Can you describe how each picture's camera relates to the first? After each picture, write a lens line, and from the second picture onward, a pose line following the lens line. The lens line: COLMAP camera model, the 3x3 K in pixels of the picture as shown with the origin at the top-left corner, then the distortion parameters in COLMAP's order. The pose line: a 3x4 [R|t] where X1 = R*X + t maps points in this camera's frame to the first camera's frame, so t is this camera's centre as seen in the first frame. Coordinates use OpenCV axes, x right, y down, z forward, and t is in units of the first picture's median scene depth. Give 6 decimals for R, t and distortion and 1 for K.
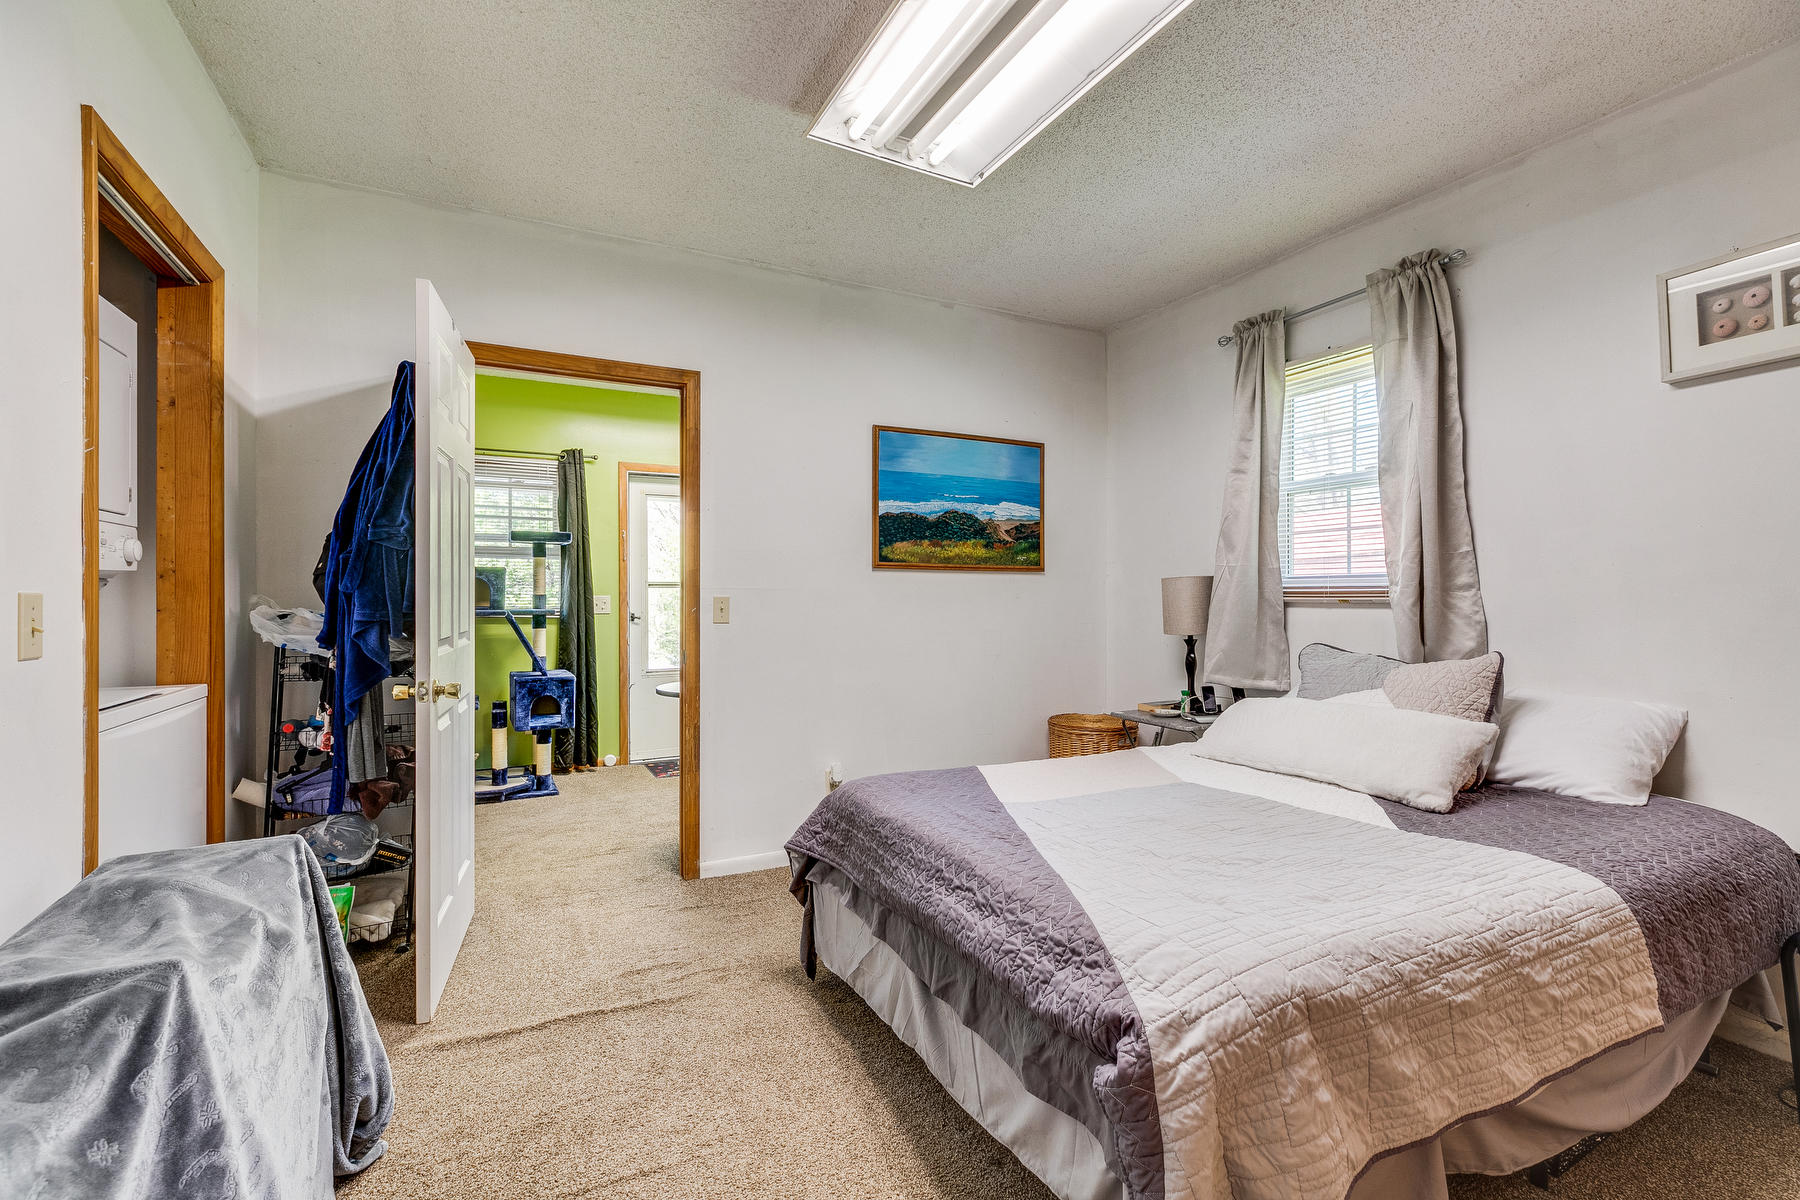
lens RADIAL K [[809.8, 0, 896.5], [0, 809.8, 602.8], [0, 0, 1]] dist [0.003890, -0.000291]
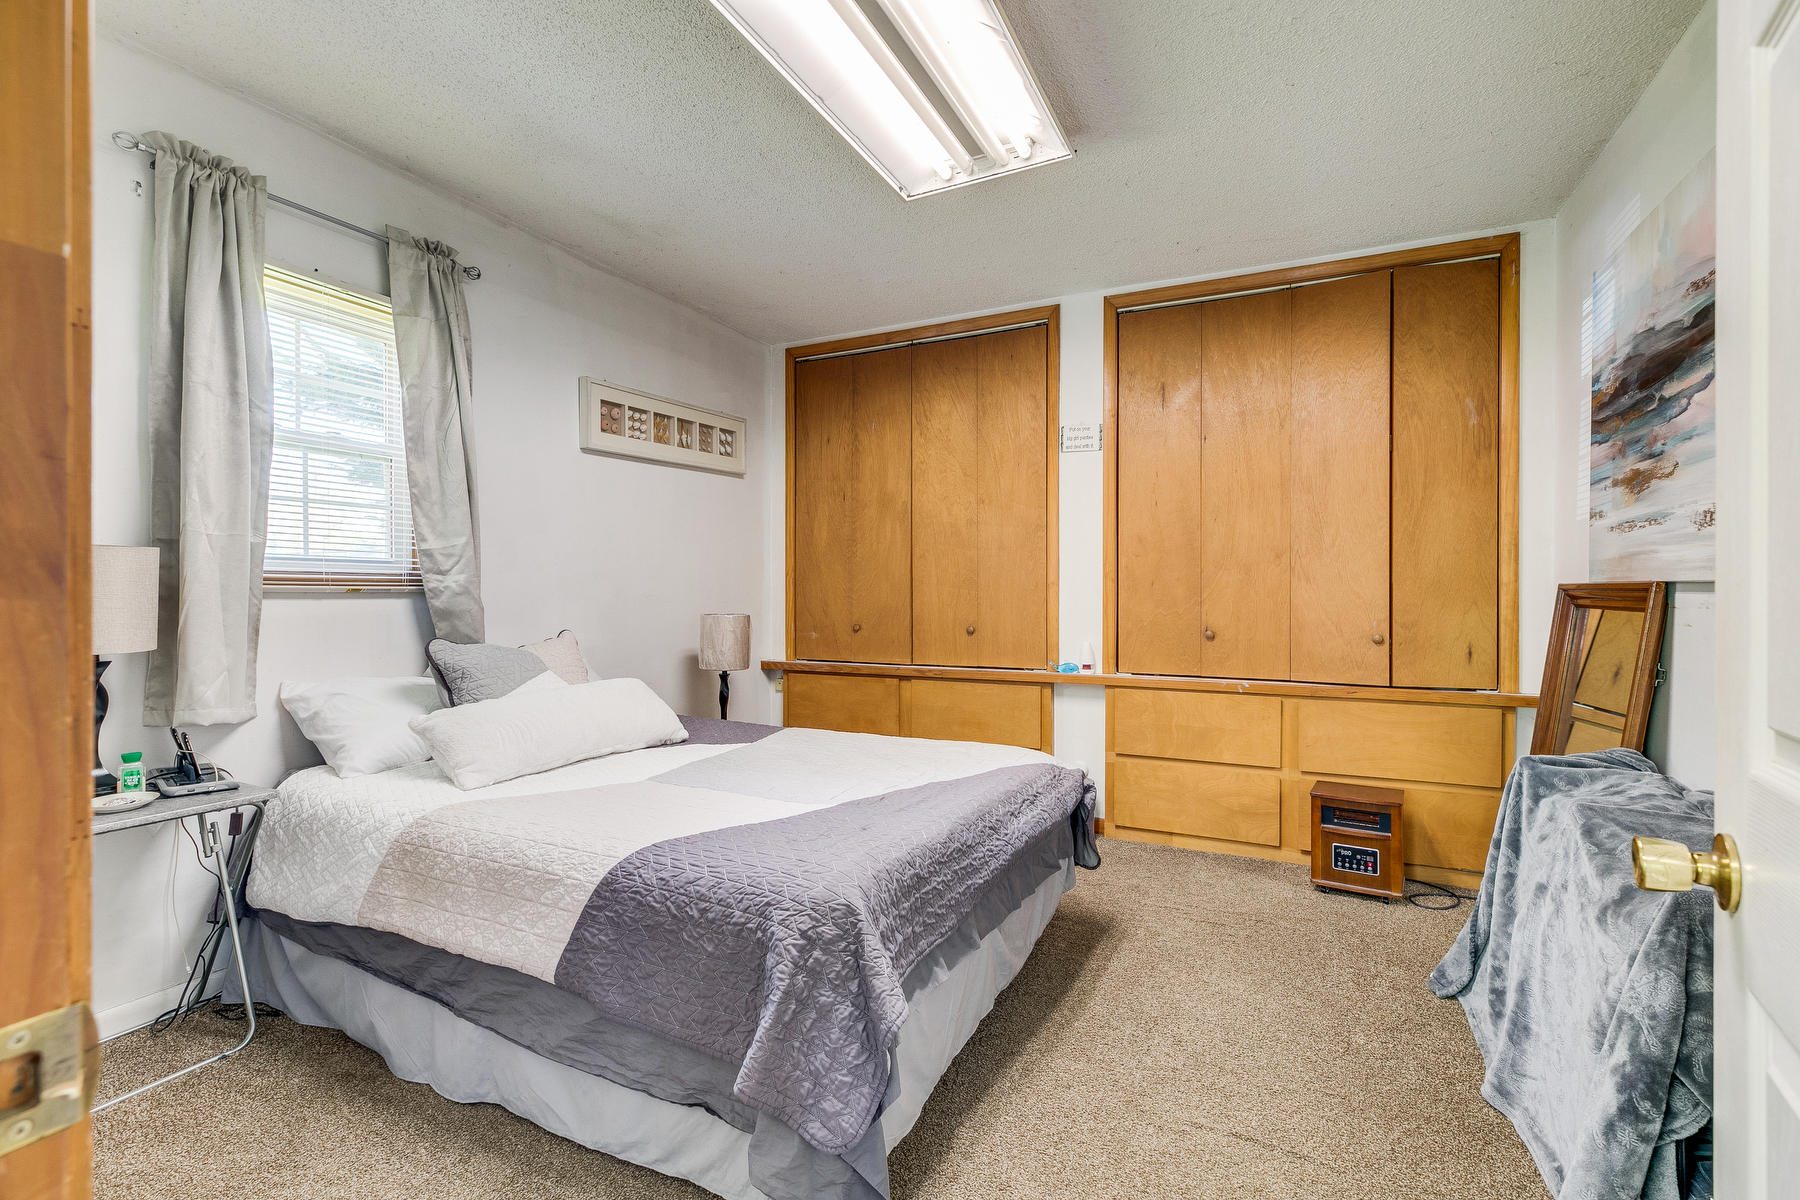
lens RADIAL K [[809.8, 0, 900.3], [0, 809.8, 599.9], [0, 0, 1]] dist [0.003890, -0.000291]
pose [[-0.599828, -0.006684, 0.800101, -0.454667], [0.001475, 0.999954, 0.009459, 0.000538], [-0.800128, 0.006854, -0.599791, 1.043171]]
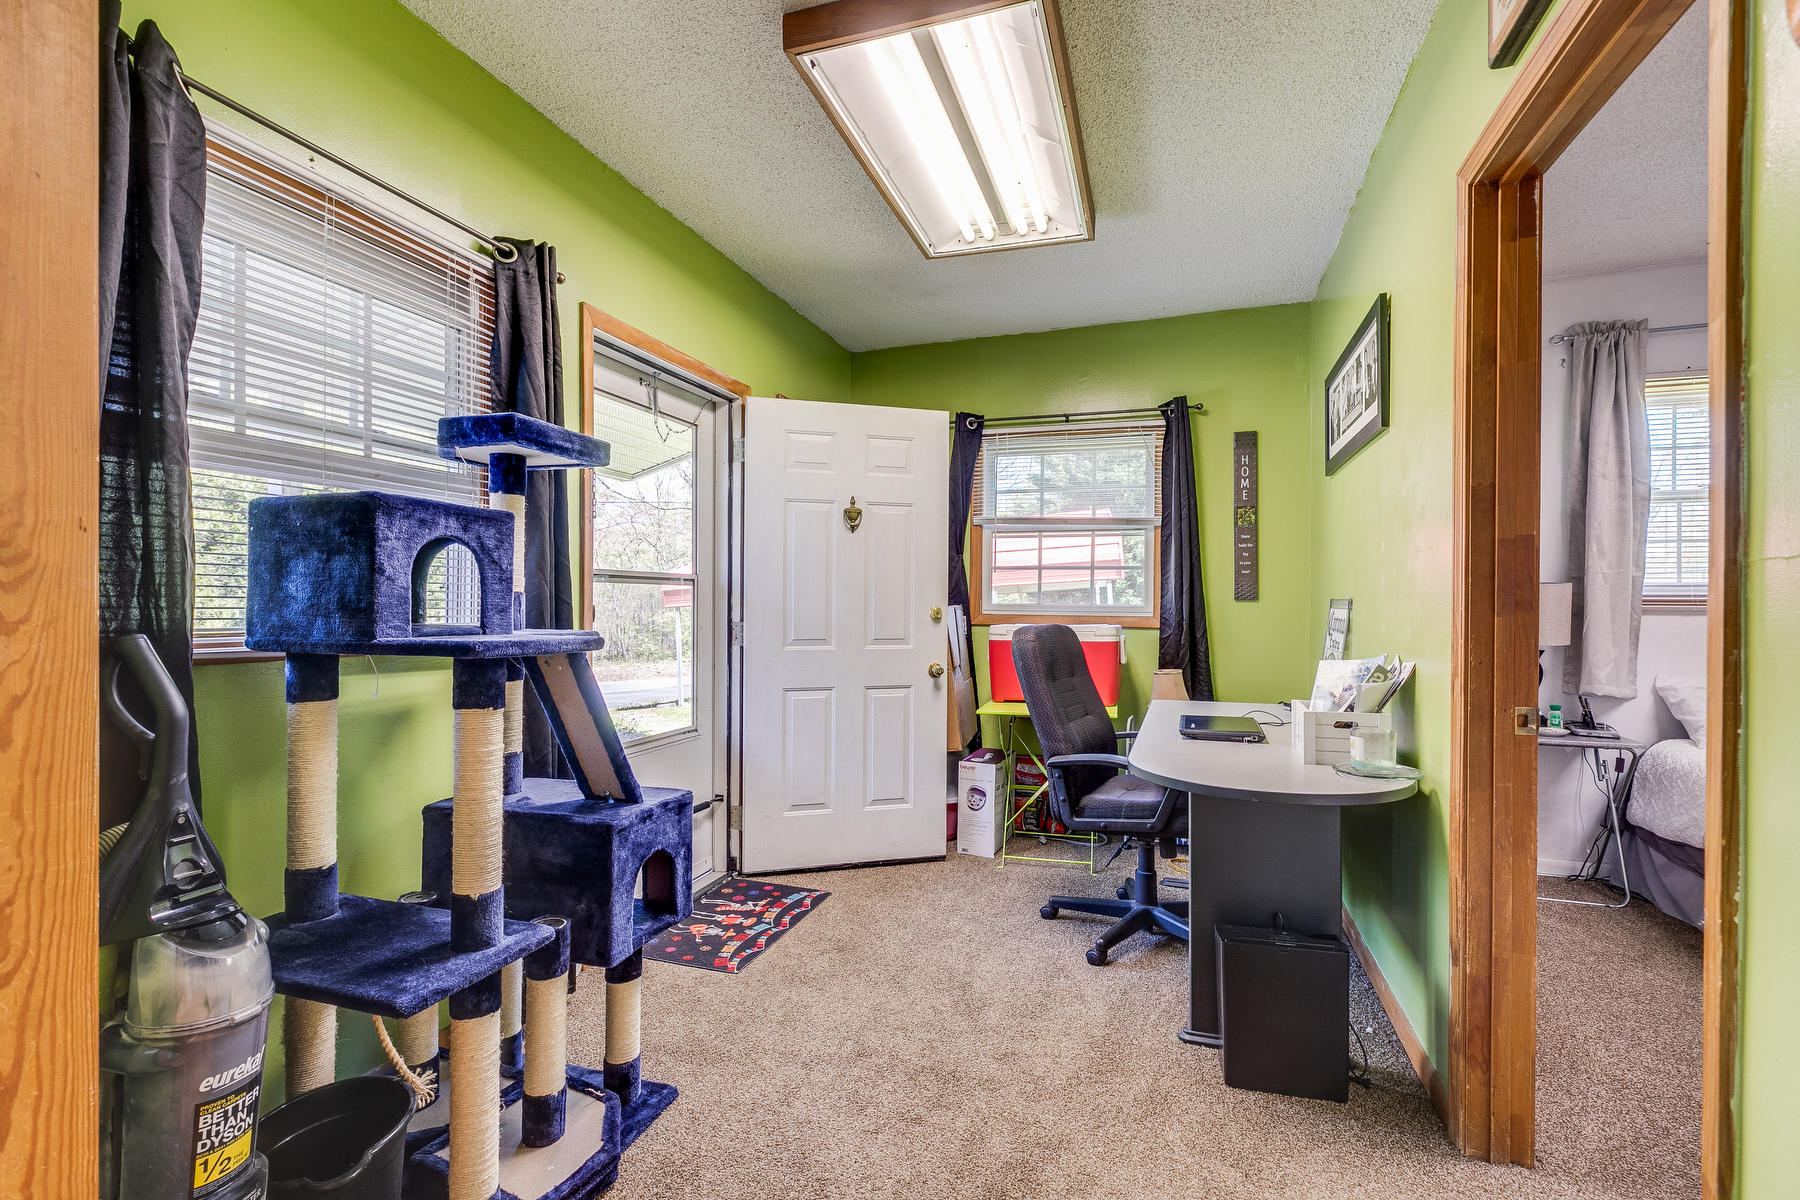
lens RADIAL K [[809.8, 0, 906.5], [0, 809.8, 601.4], [0, 0, 1]] dist [0.003890, -0.000291]
pose [[0.712601, 0.002706, 0.701565, -0.954954], [-0.001823, 0.999996, -0.002006, -0.008111], [-0.701568, 0.000151, 0.712603, 0.980277]]
